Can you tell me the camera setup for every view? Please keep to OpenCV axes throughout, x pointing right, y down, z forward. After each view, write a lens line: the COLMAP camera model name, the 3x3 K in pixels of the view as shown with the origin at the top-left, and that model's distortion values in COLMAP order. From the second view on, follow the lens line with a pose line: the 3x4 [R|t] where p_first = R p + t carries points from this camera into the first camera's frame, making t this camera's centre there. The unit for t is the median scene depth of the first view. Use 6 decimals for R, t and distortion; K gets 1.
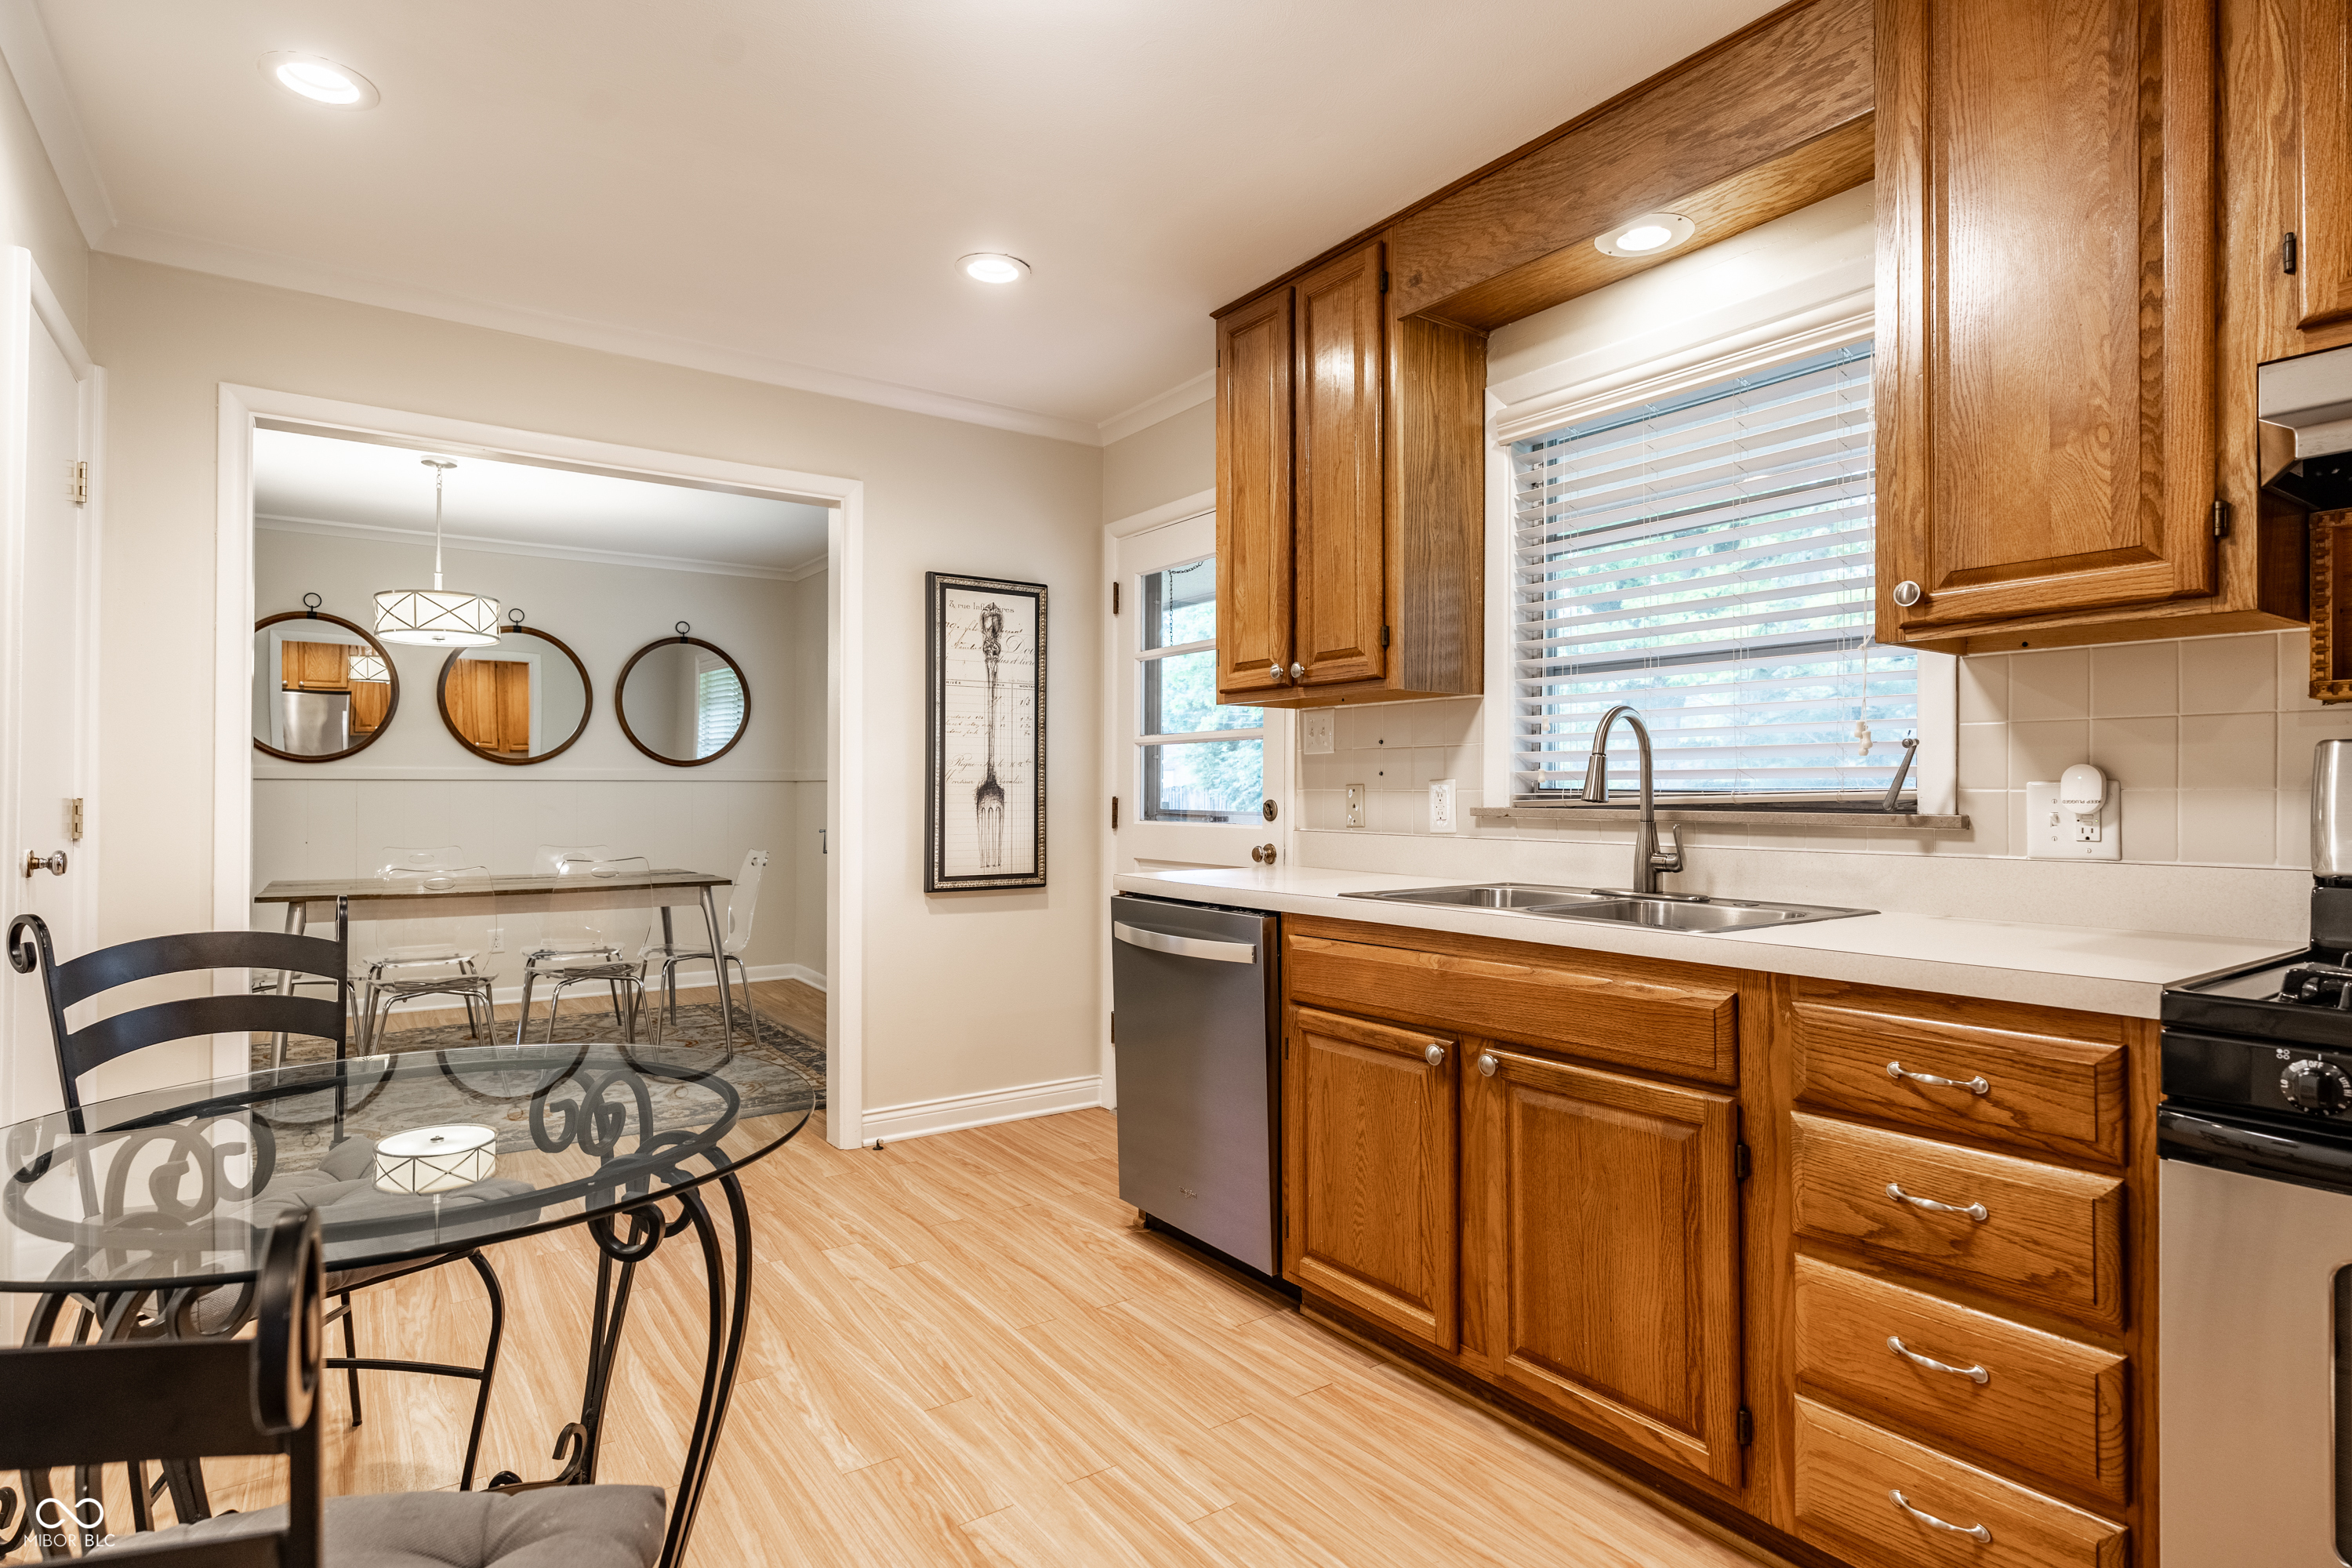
lens RADIAL K [[1231.2, 0, 1176.0], [0, 1231.2, 784.0], [0, 0, 1]] dist [-0.000030, 0.000029]
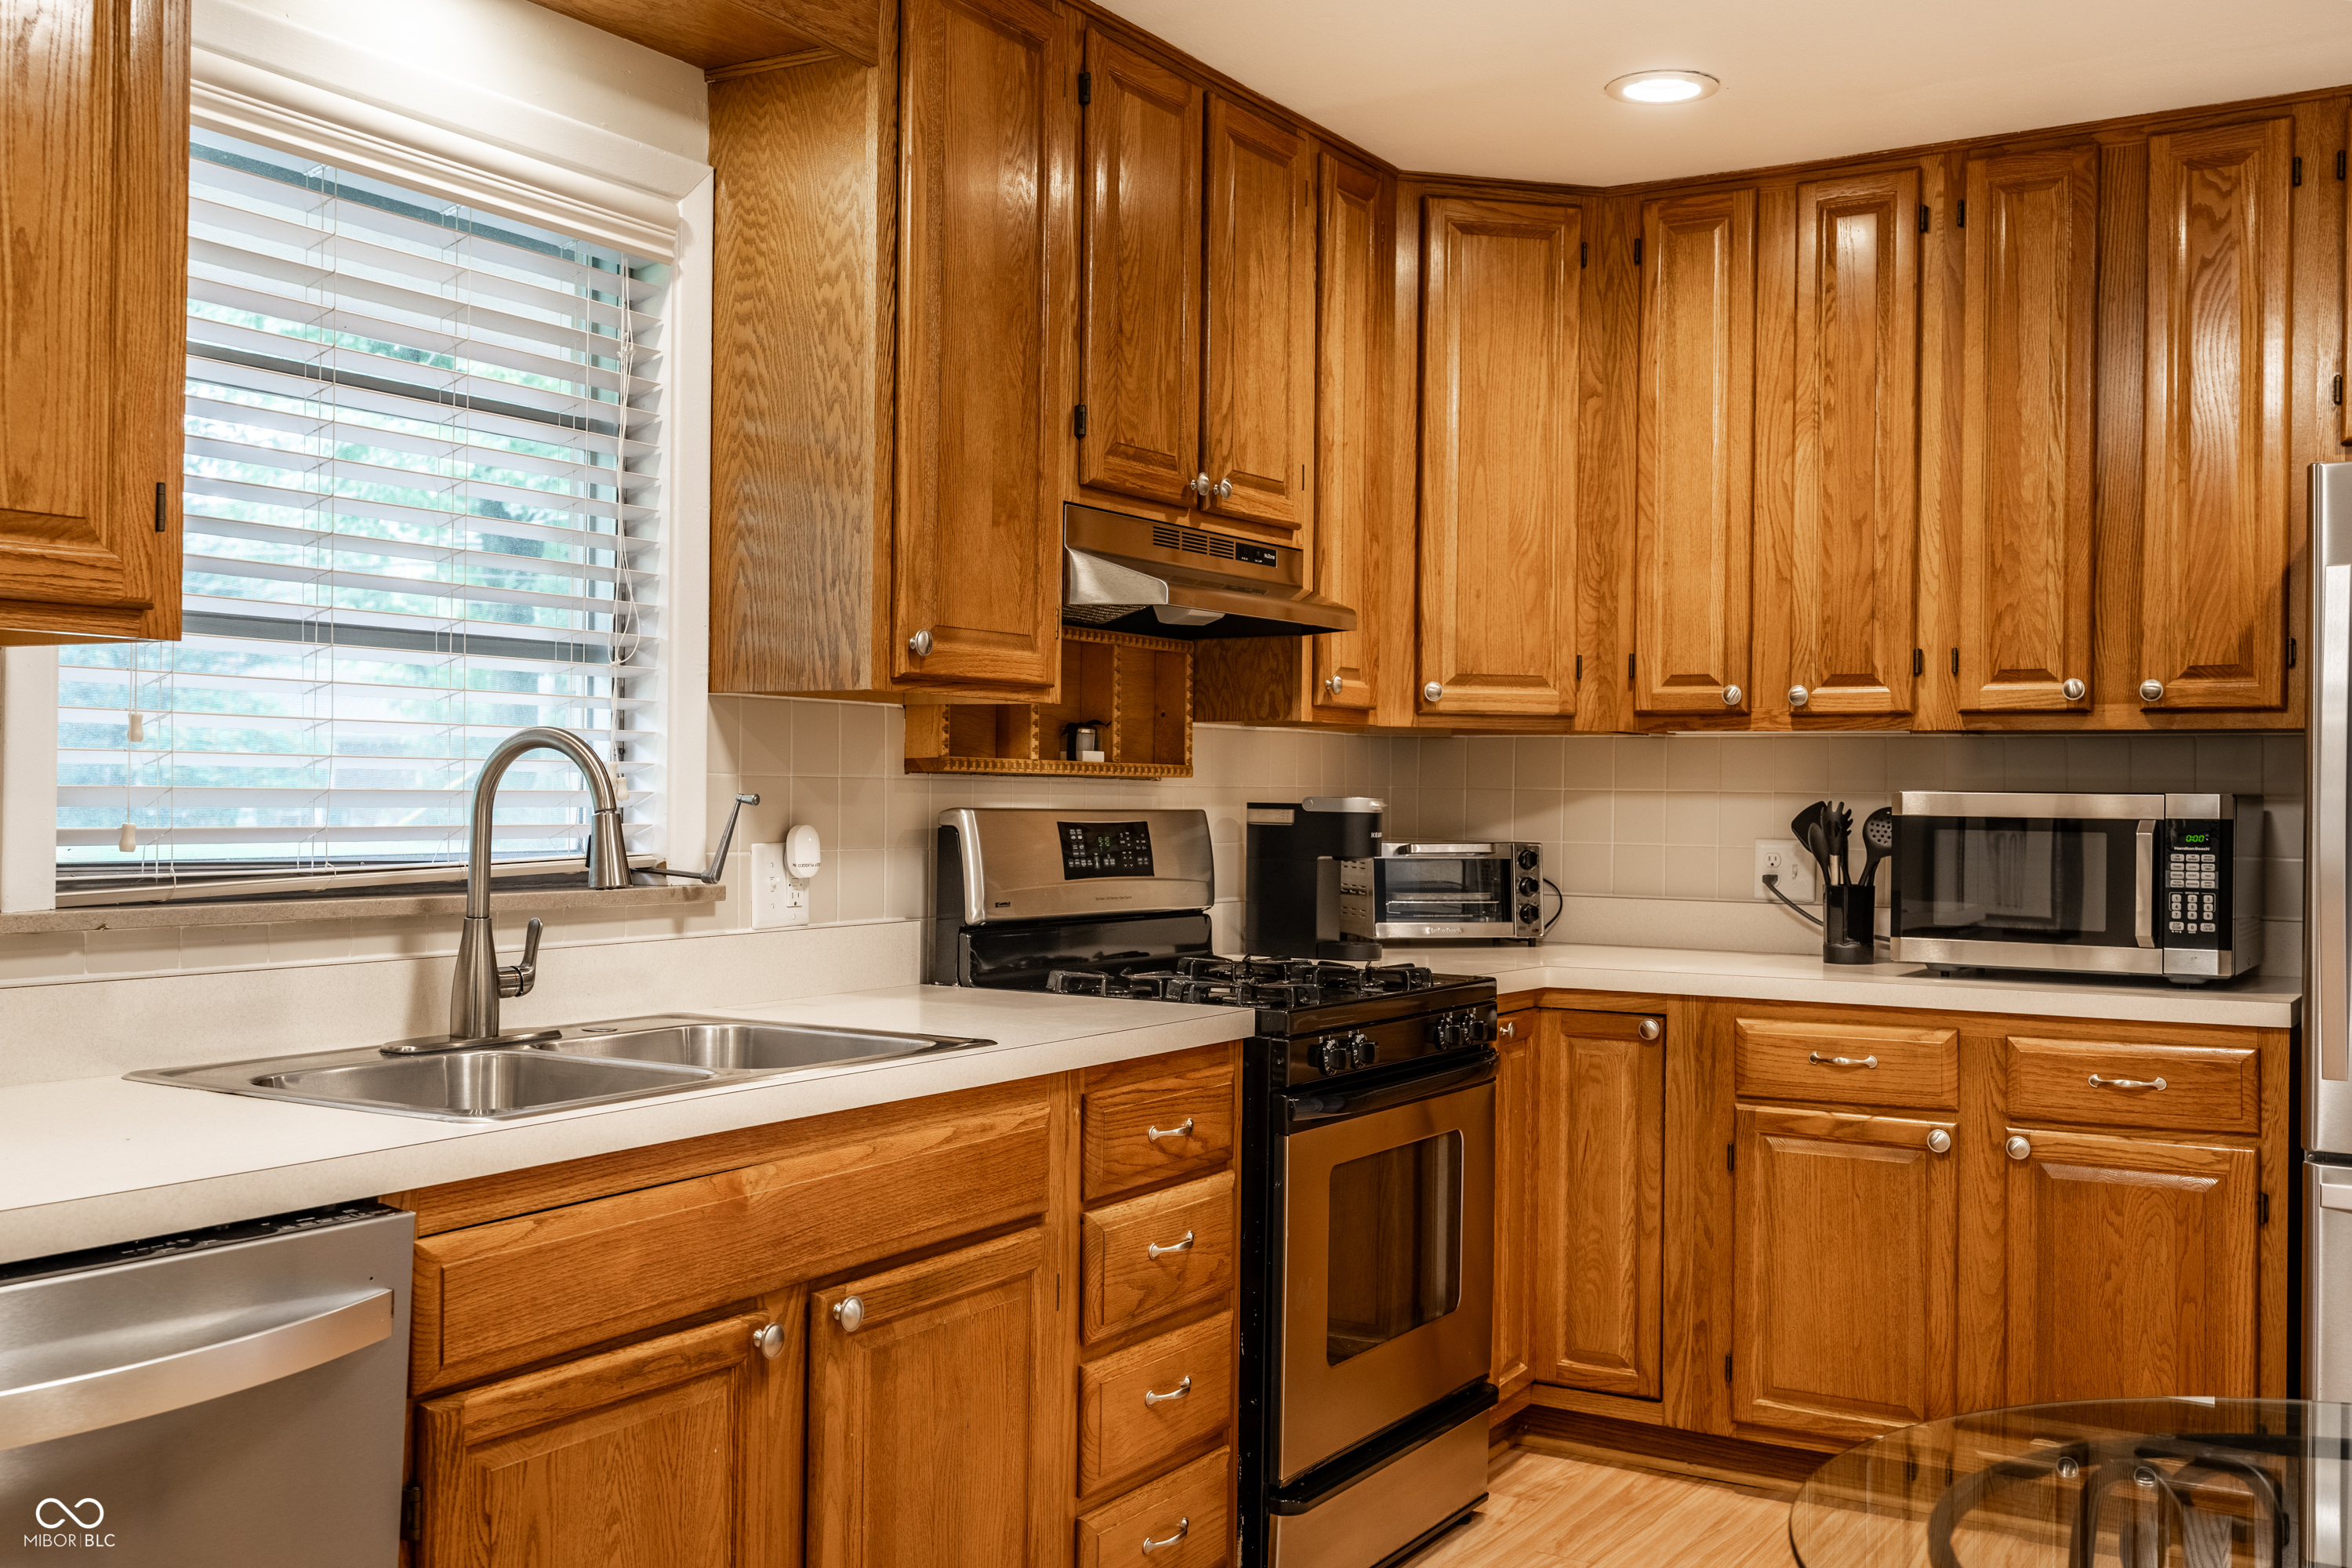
lens RADIAL K [[2213.3, 0, 1172.0], [0, 2213.3, 773.6], [0, 0, 1]] dist [0.030440, -0.008428]
pose [[-0.395638, 0.001082, 0.918406, -0.756413], [-0.018649, 0.999784, -0.009212, -0.036624], [-0.918217, -0.020772, -0.395532, 1.150647]]
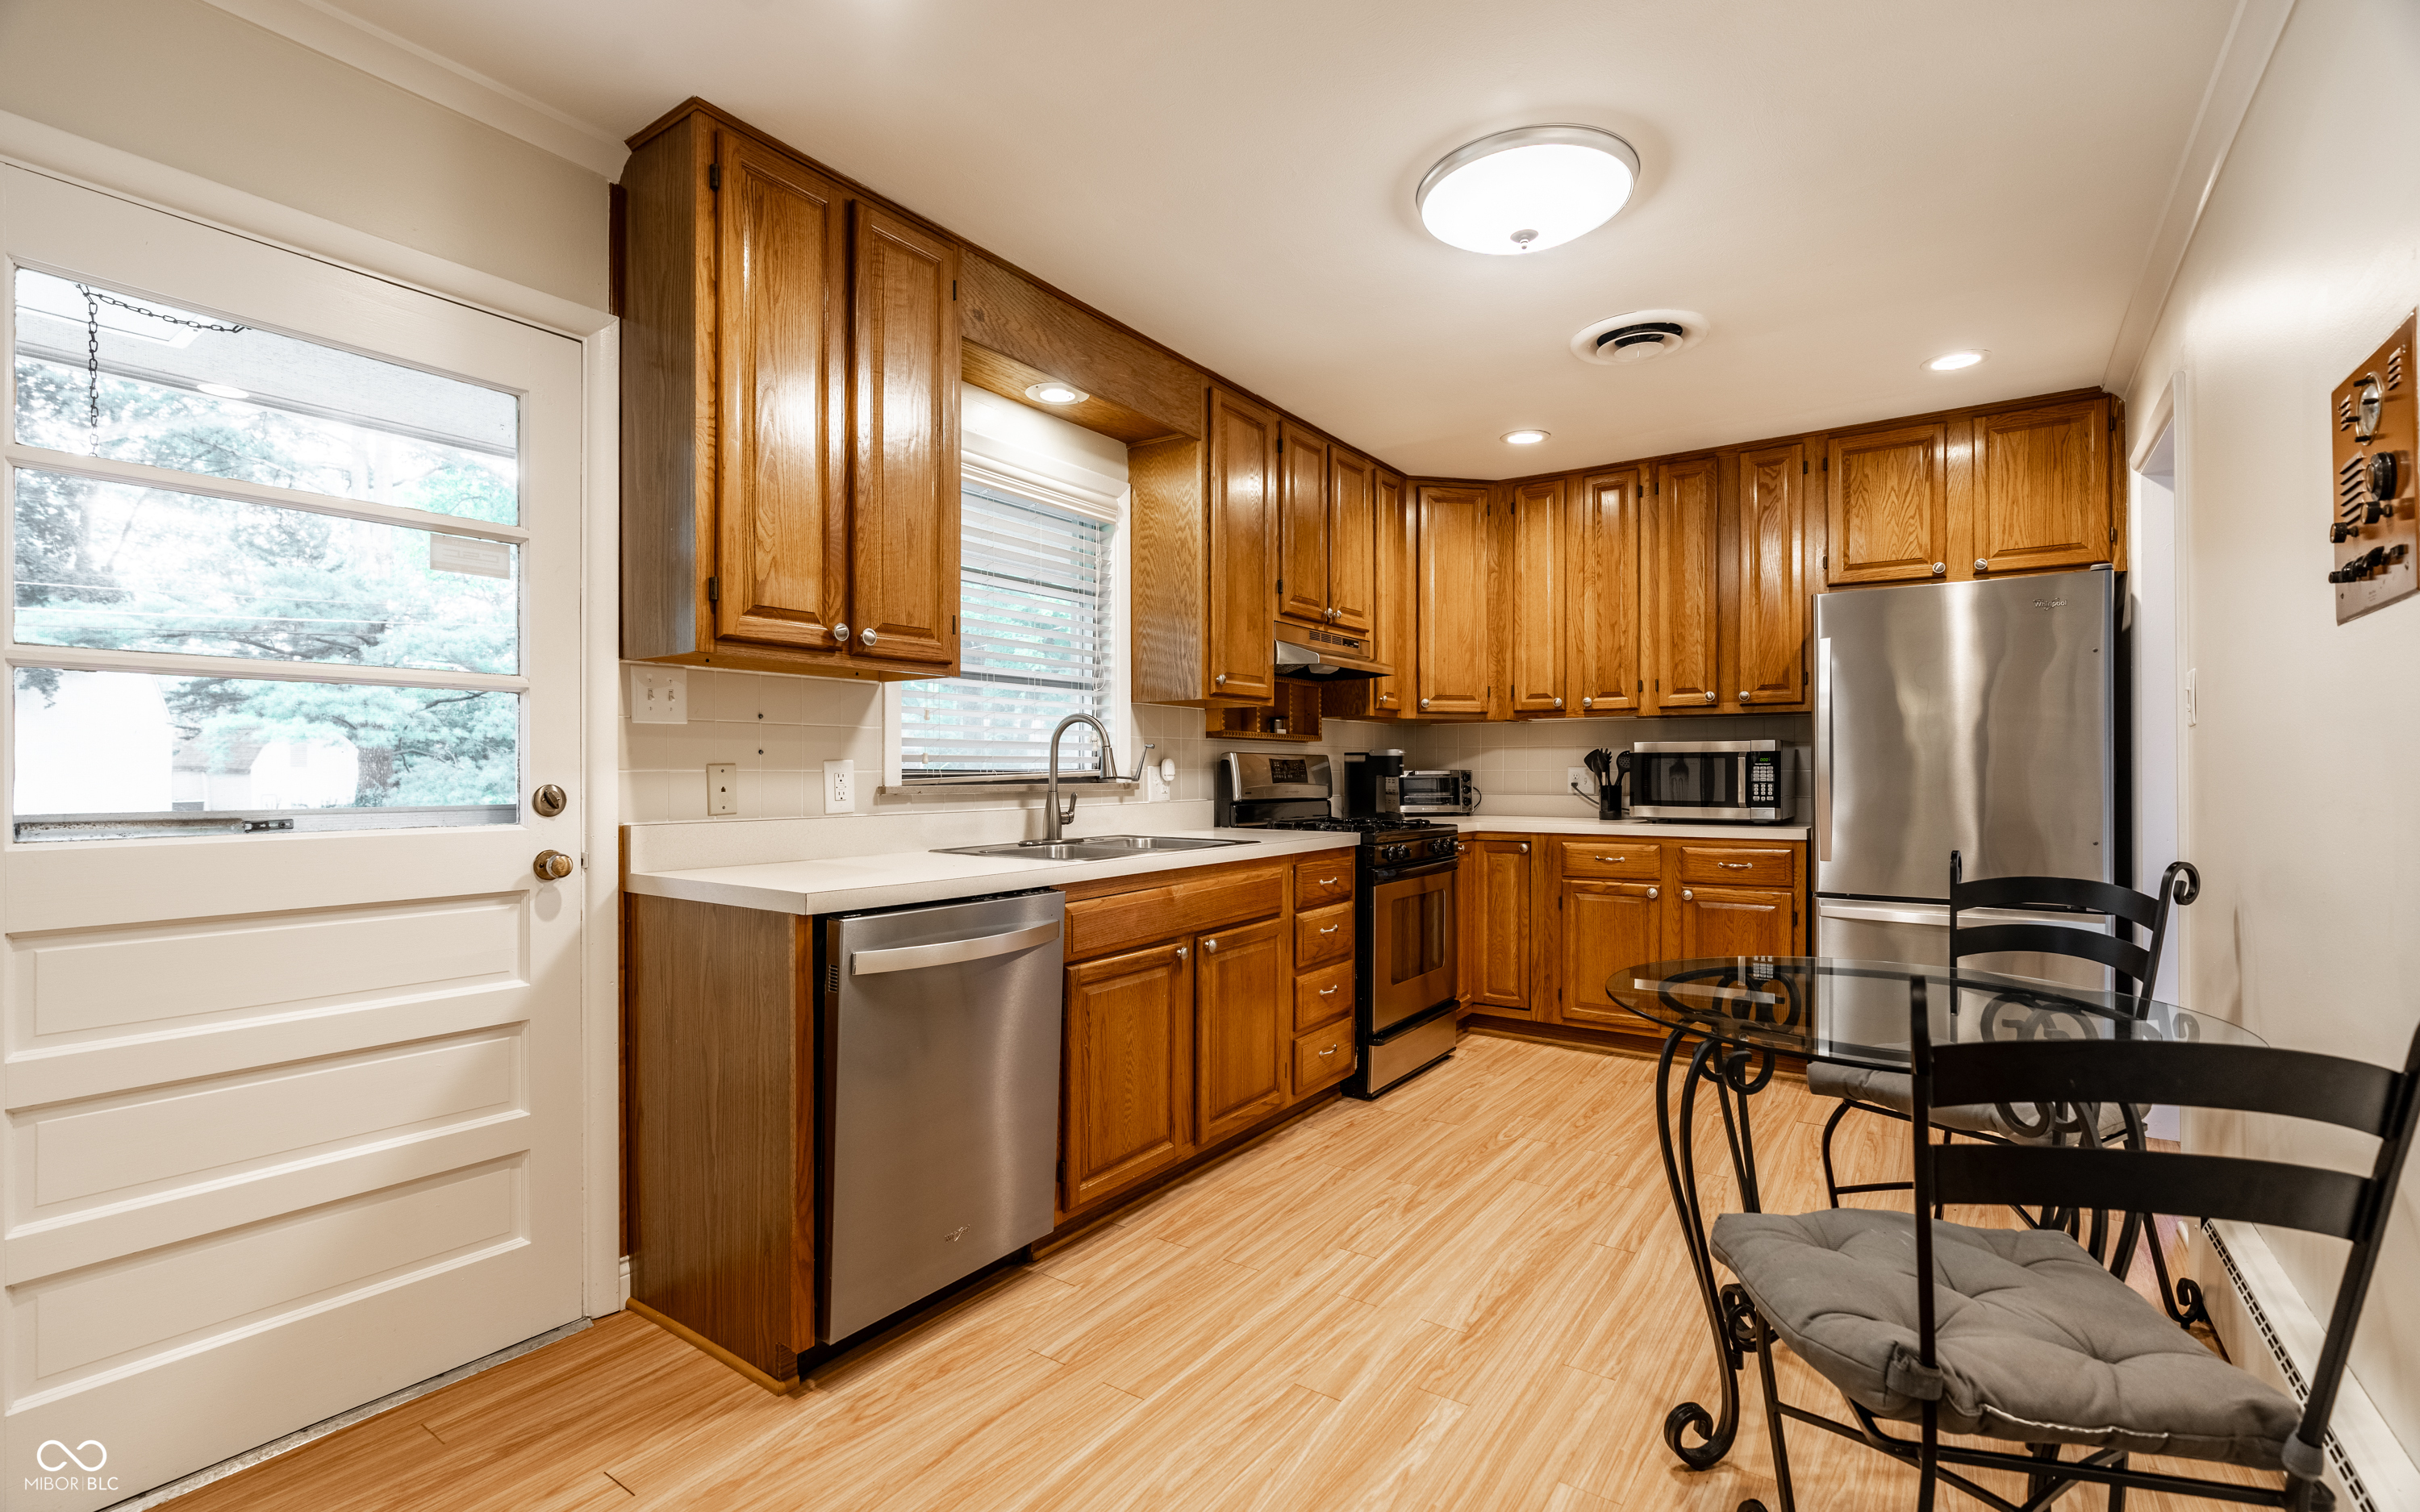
lens RADIAL K [[1058.9, 0, 1220.3], [0, 1058.9, 769.9], [0, 0, 1]] dist [-0.000608, 0.000003]
pose [[-0.351318, -0.001116, 0.936256, -0.896815], [-0.004654, 0.999989, -0.000554, 0.004193], [-0.936245, -0.004552, -0.351319, 1.293979]]
